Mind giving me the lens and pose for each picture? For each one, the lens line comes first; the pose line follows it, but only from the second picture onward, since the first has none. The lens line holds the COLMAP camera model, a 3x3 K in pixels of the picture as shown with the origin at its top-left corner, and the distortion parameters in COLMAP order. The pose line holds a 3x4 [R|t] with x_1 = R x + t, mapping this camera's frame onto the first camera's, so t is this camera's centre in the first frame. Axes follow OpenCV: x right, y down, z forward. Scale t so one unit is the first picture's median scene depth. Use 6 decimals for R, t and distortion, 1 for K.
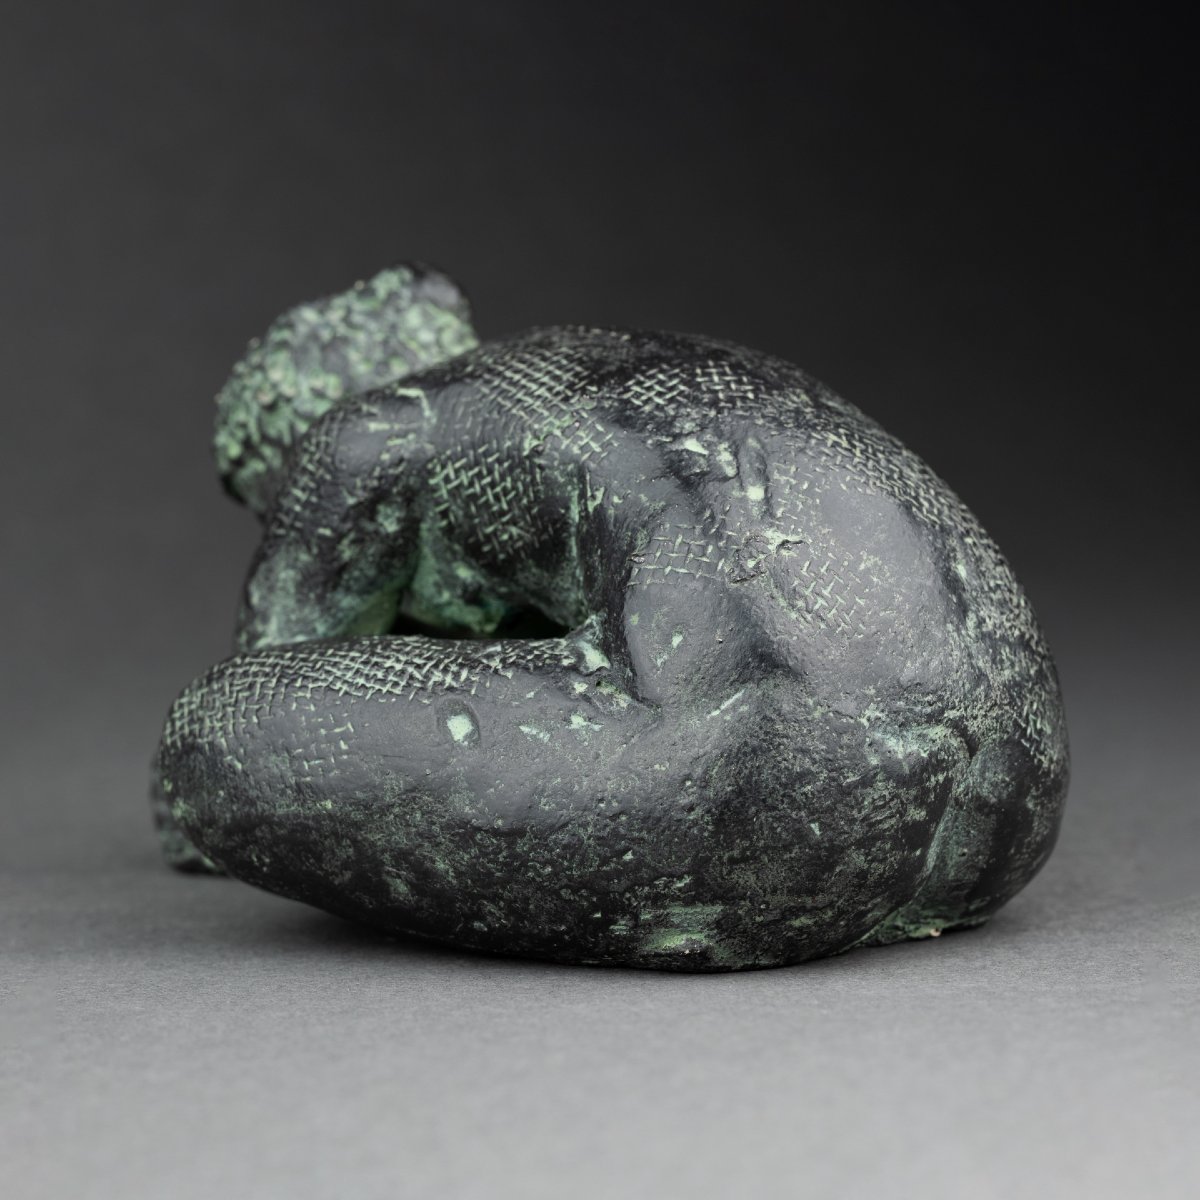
lens RADIAL K [[5008.4, 0, 591.9], [0, 5008.4, 608.9], [0, 0, 1]] dist [0.349634, 0.000000]
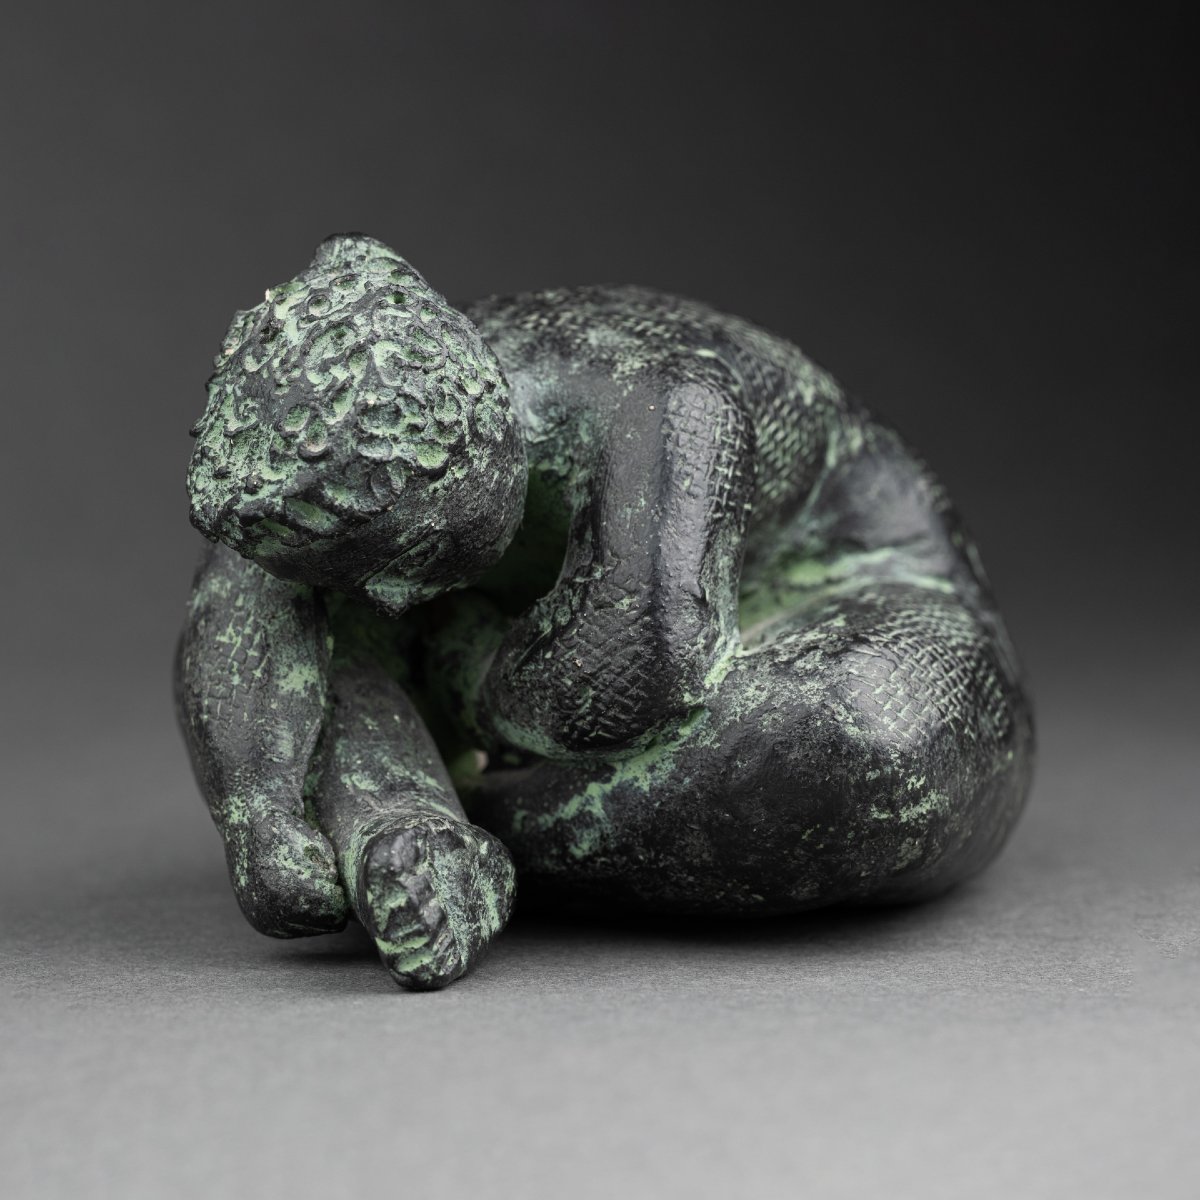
lens RADIAL K [[5008.4, 0, 629.8], [0, 5008.4, 611.8], [0, 0, 1]] dist [0.349634, 0.000000]
pose [[-0.257589, -0.067335, 0.963905, -0.969397], [0.119455, 0.987697, 0.100920, -0.095325], [-0.958842, 0.141139, -0.246377, 1.308163]]
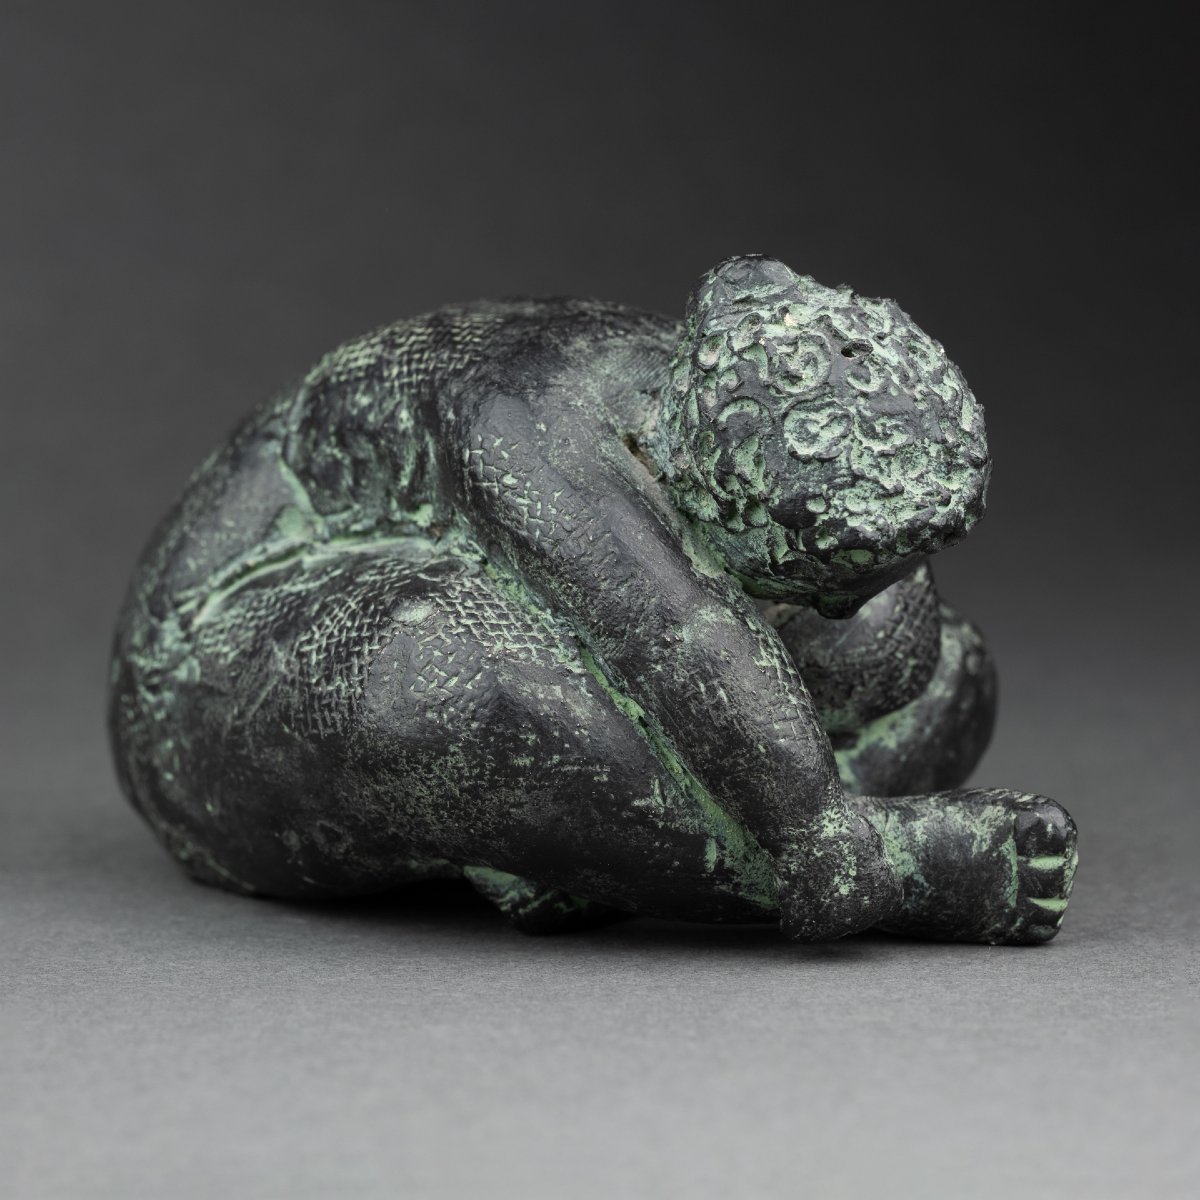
lens RADIAL K [[5008.4, 0, 671.4], [0, 5008.4, 595.2], [0, 0, 1]] dist [0.349634, 0.000000]
pose [[-0.999367, 0.035245, 0.004741, -0.026673], [0.035368, 0.971096, 0.236055, -0.241491], [0.003715, 0.236073, -0.971728, 2.069661]]
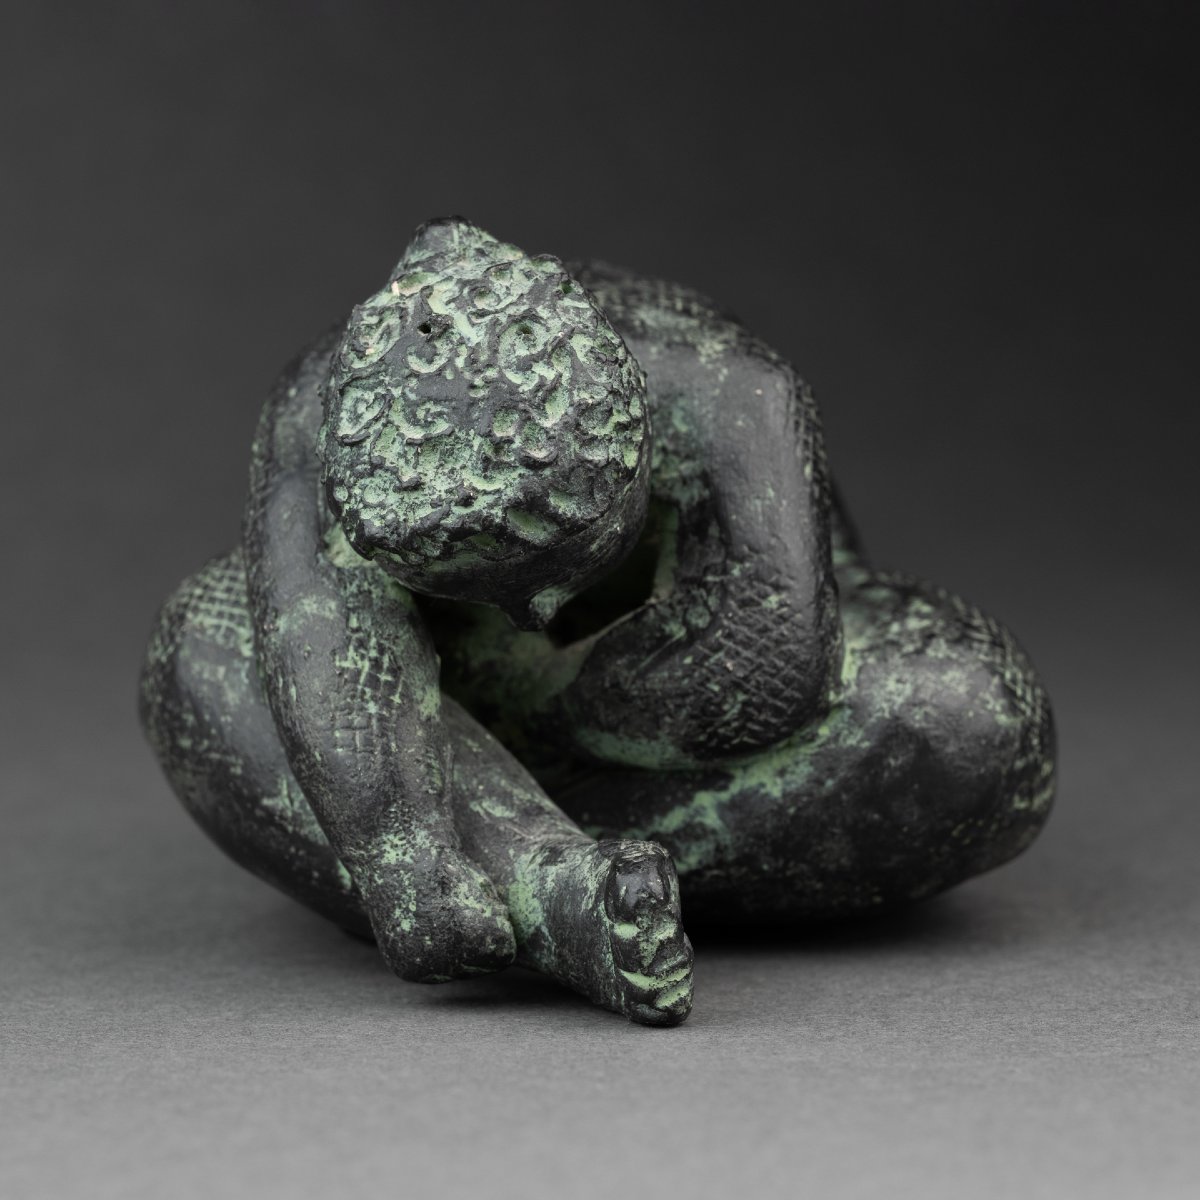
lens RADIAL K [[5654.2, 0, 590.7], [0, 5654.2, 638.1], [0, 0, 1]] dist [0.550868, 0.000000]
pose [[-0.644450, -0.060254, 0.762269, -0.810508], [0.115111, 0.977885, 0.174617, -0.174094], [-0.755933, 0.200277, -0.623262, 1.725233]]
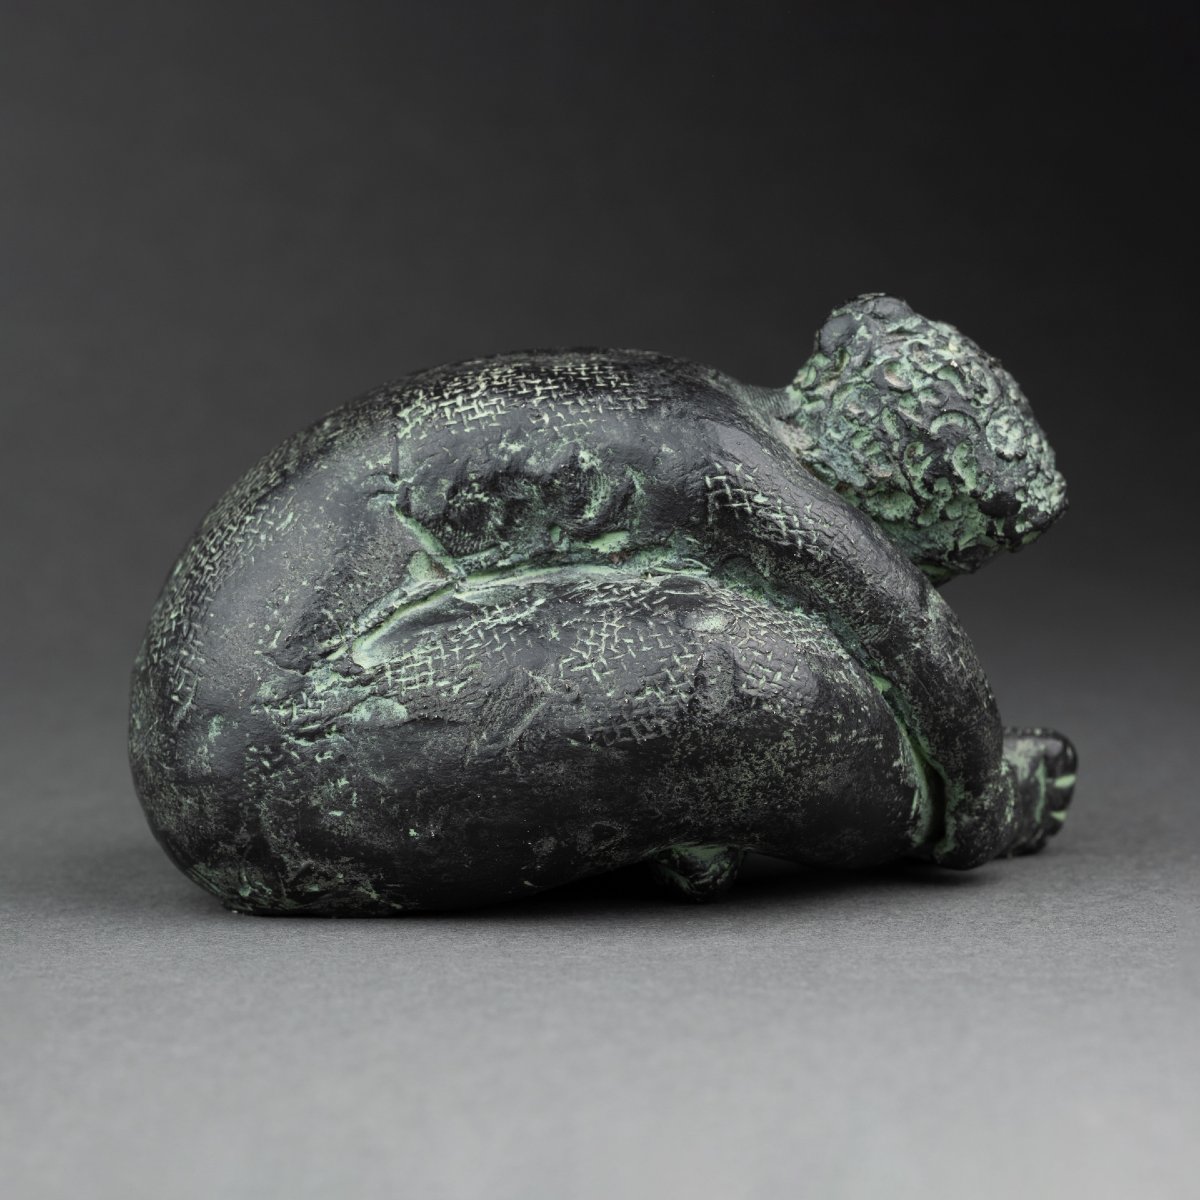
lens RADIAL K [[5008.4, 0, 594.0], [0, 5008.4, 602.7], [0, 0, 1]] dist [0.349634, 0.000000]
pose [[-0.698921, 0.122820, -0.704574, 0.813935], [-0.044490, 0.975770, 0.214228, -0.249132], [0.713814, 0.181075, -0.676522, 1.852307]]
